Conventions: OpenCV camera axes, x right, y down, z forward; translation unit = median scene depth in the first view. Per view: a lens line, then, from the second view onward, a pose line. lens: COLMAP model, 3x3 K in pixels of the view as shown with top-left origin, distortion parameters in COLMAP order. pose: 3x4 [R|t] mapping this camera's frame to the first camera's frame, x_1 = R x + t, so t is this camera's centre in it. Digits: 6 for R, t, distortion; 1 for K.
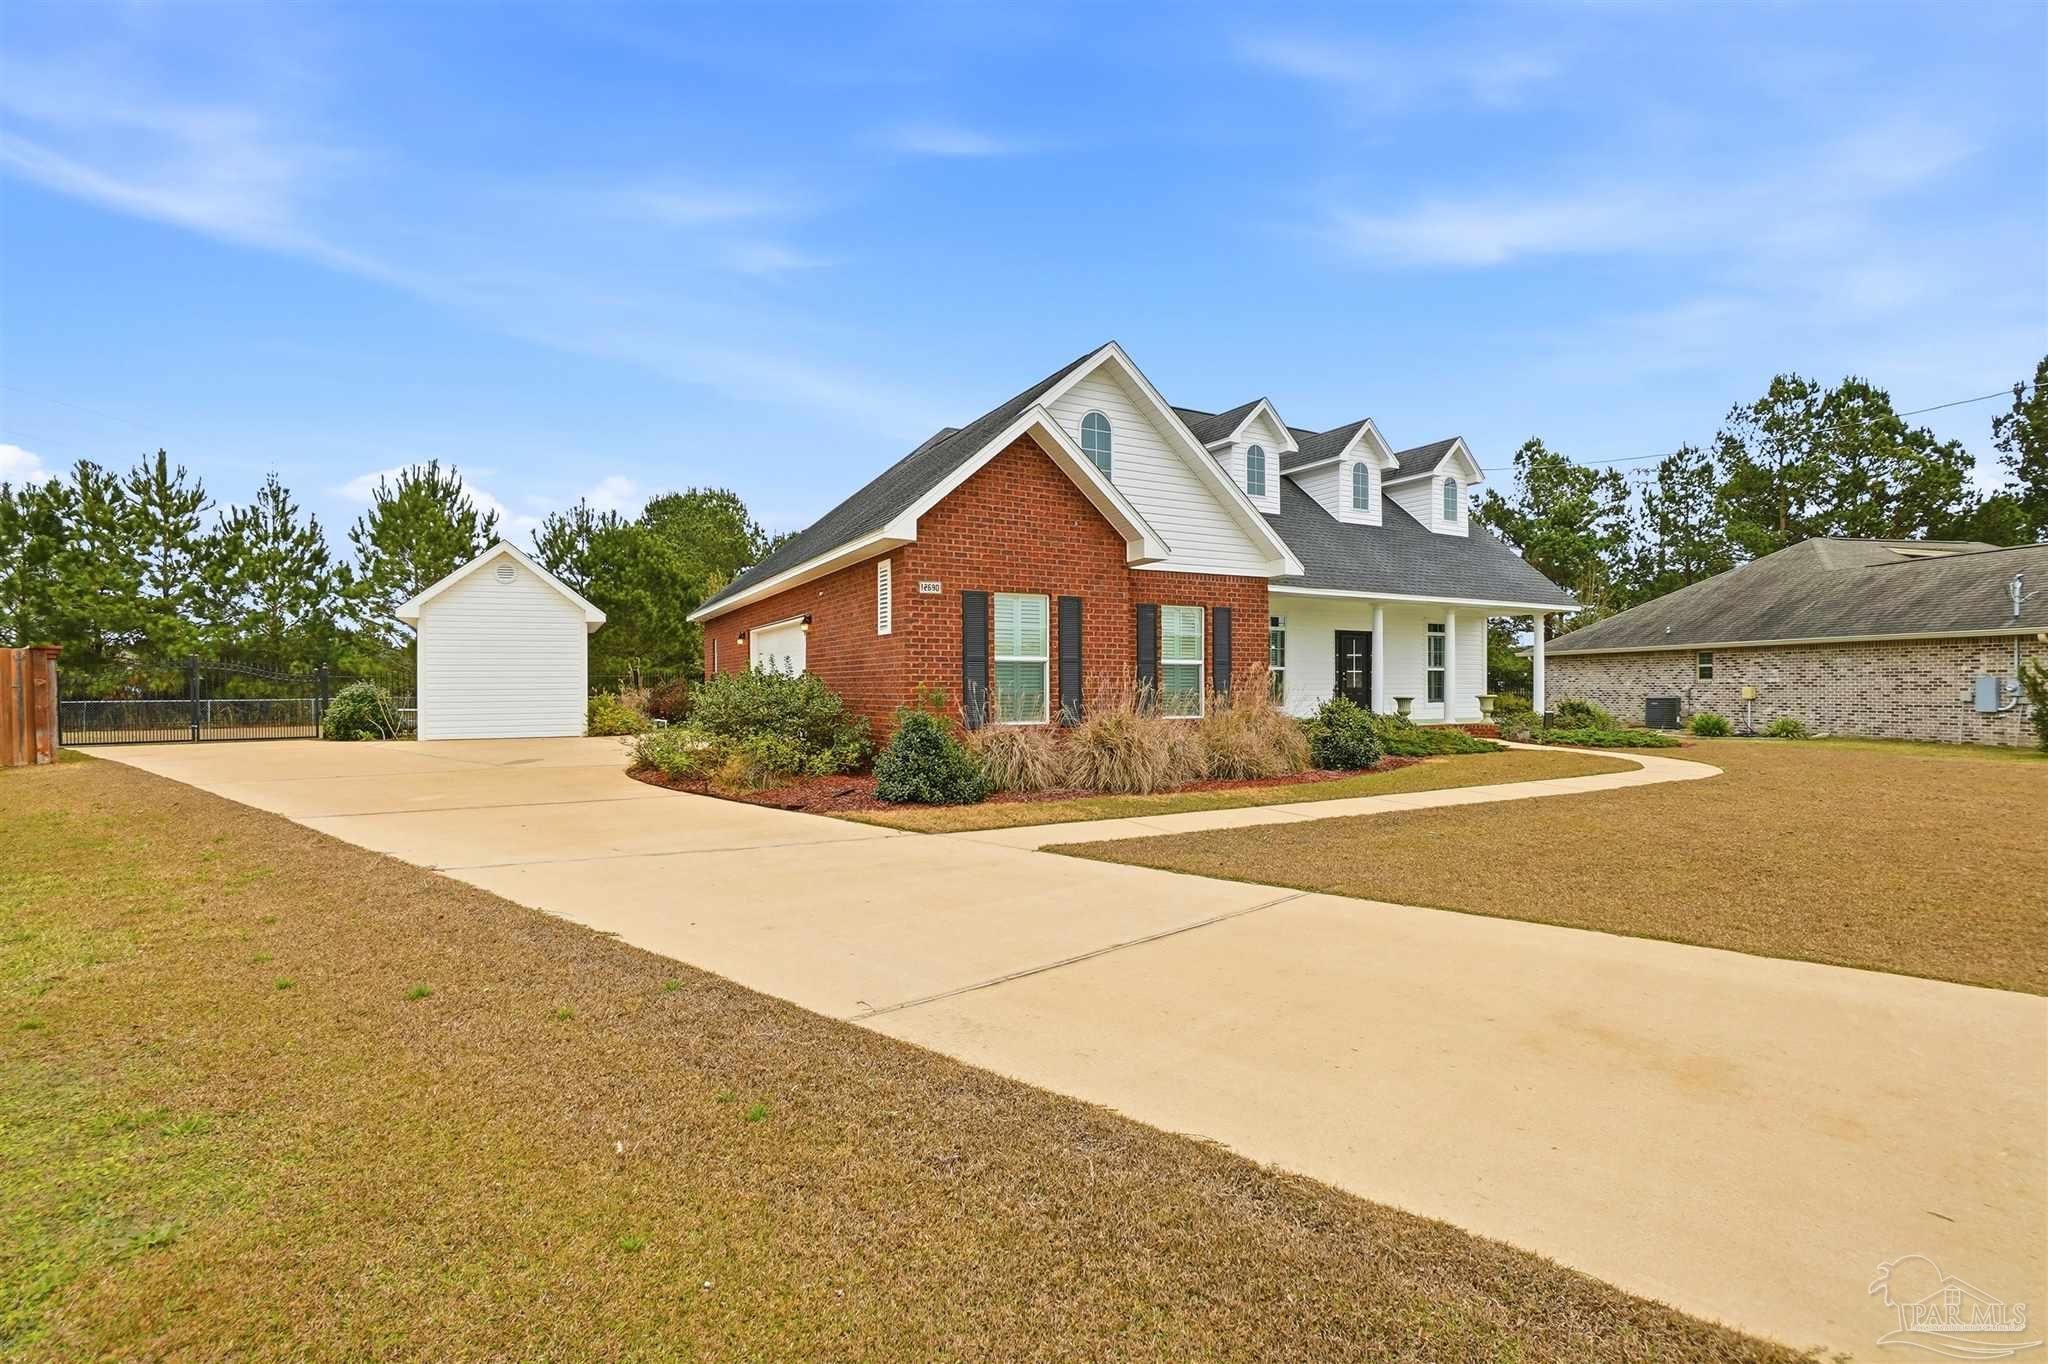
lens RADIAL K [[896.5, 0, 1024.0], [0, 896.5, 682.0], [0, 0, 1]] dist [-0.000134, -0.000045]
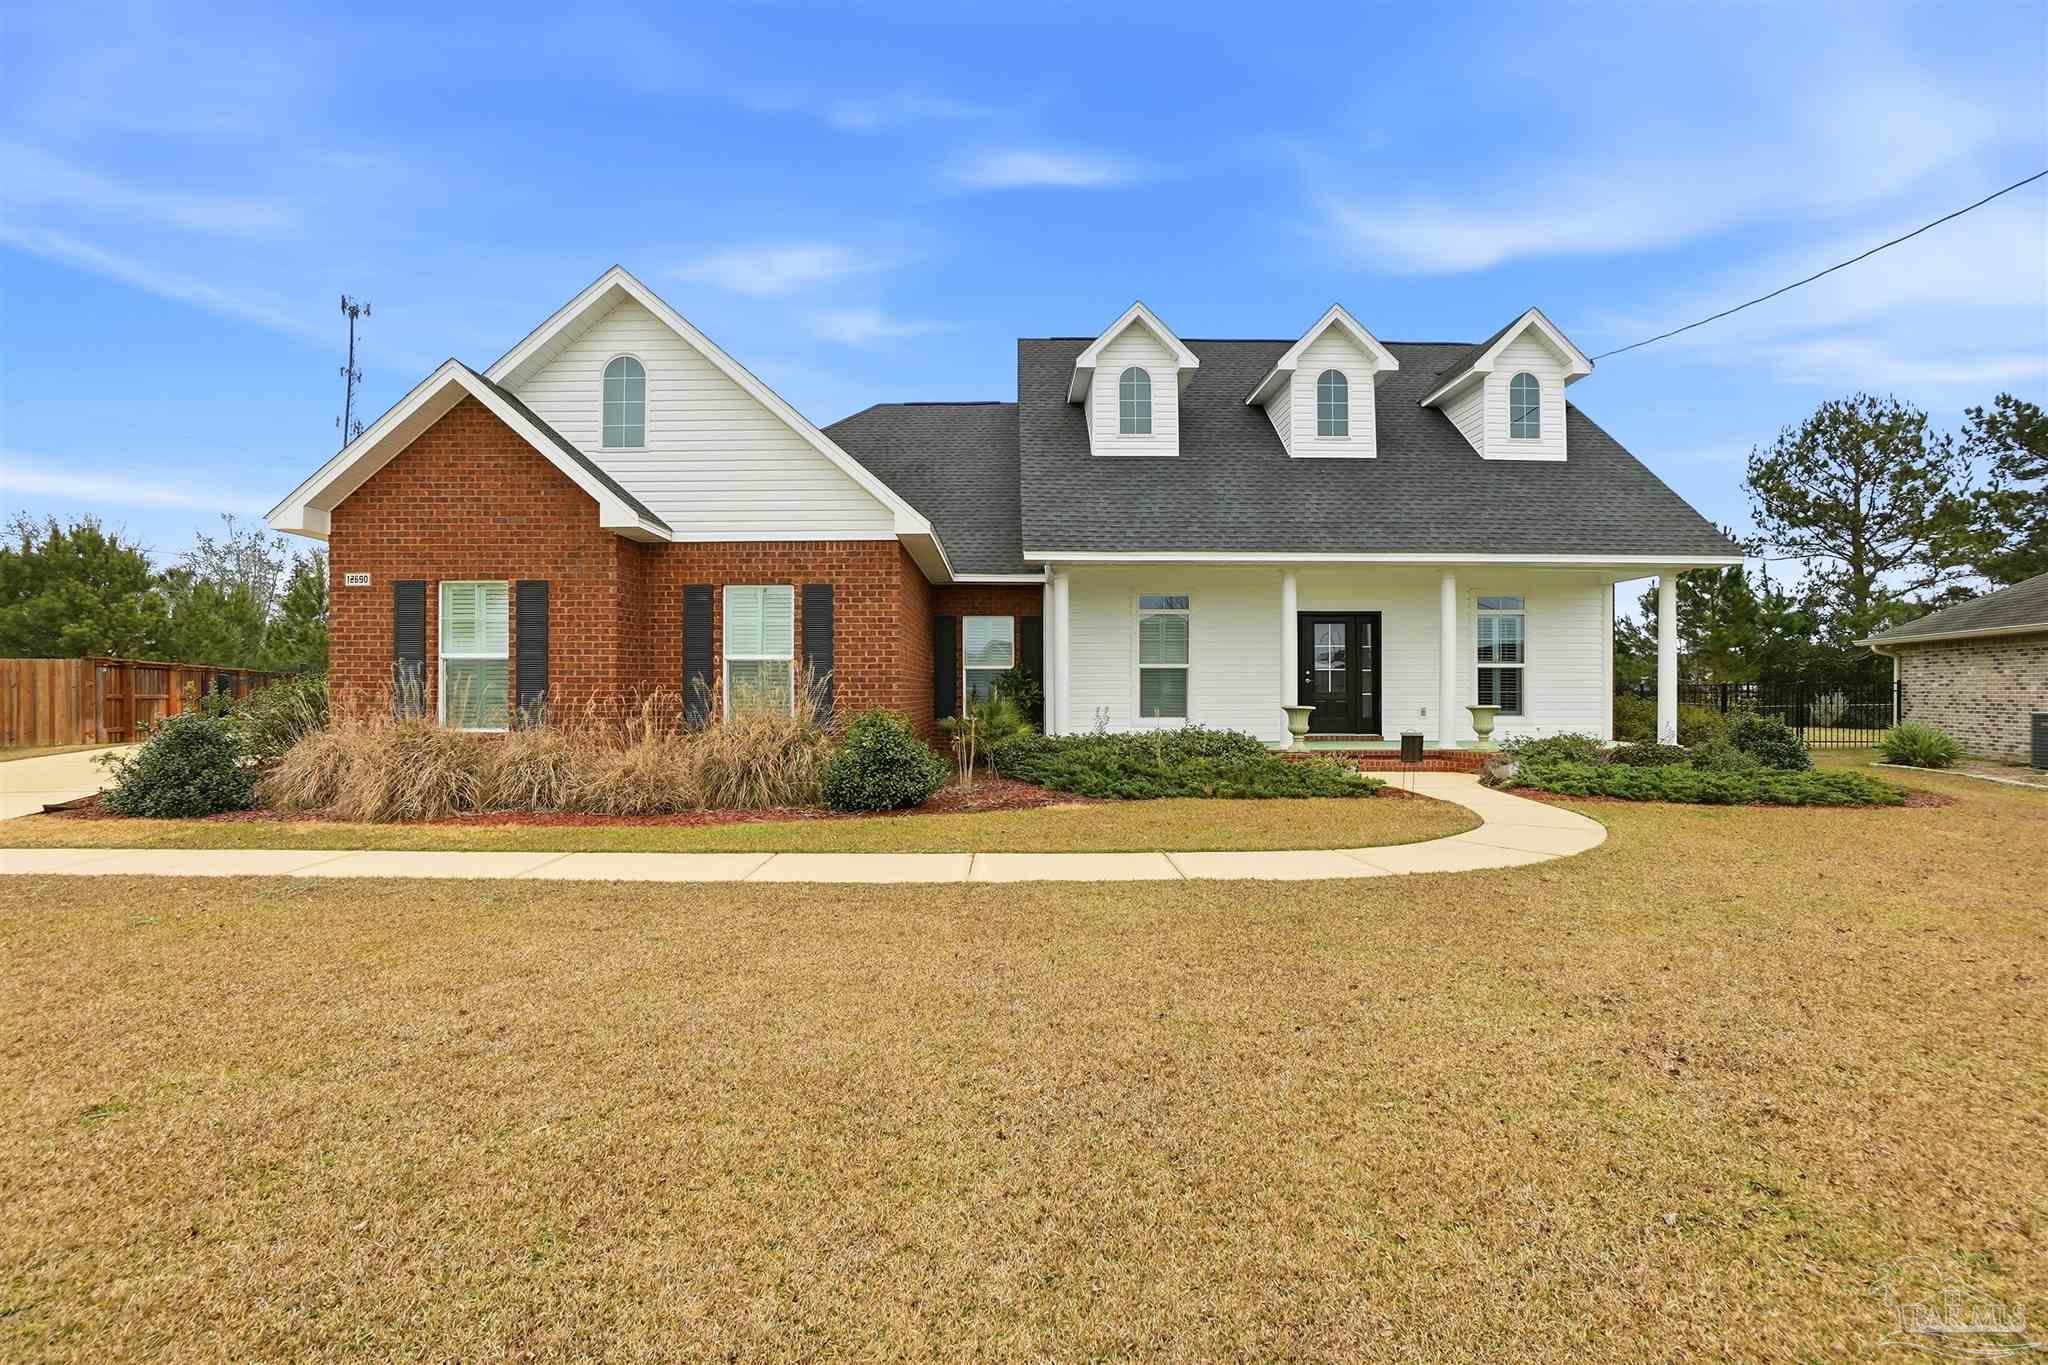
lens RADIAL K [[926.3, 0, 1011.5], [0, 926.3, 678.2], [0, 0, 1]] dist [-0.031251, -0.000211]
pose [[0.889991, -0.002974, -0.455968, 0.628286], [-0.001178, 0.999960, -0.008822, 0.001578], [0.455976, 0.008389, 0.889952, 0.333431]]
